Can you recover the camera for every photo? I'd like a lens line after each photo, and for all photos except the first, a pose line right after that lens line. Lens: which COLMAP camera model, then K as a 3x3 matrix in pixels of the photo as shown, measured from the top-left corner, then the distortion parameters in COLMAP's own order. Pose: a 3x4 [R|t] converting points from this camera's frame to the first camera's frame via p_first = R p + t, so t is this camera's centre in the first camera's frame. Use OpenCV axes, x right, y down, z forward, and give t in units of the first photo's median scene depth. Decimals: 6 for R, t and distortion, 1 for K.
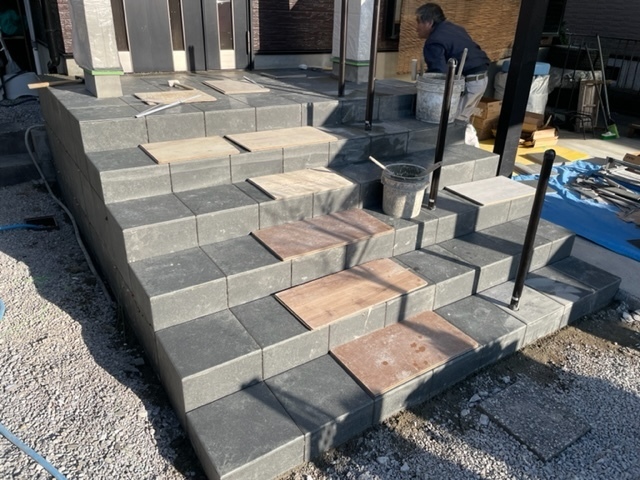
lens RADIAL K [[483.7, 0, 320.0], [0, 483.7, 240.0], [0, 0, 1]] dist [0.007947, -0.001505]
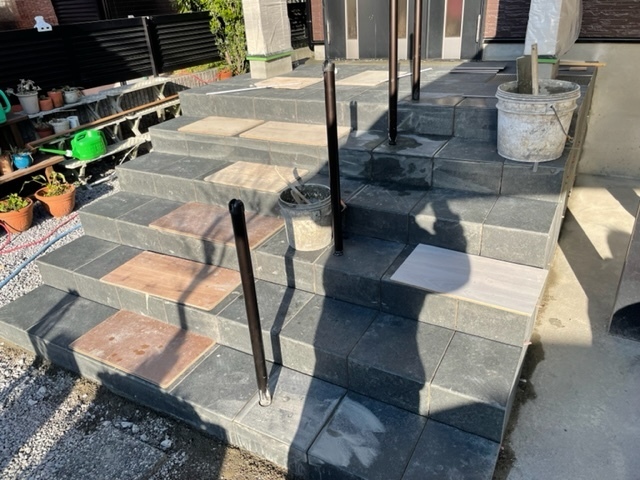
lens RADIAL K [[483.7, 0, 320.0], [0, 483.7, 240.0], [0, 0, 1]] dist [0.007947, -0.001505]
pose [[0.464143, 0.350624, -0.813409, 0.899373], [-0.317584, 0.923136, 0.216704, -0.259430], [0.826869, 0.157744, 0.539819, 0.591690]]
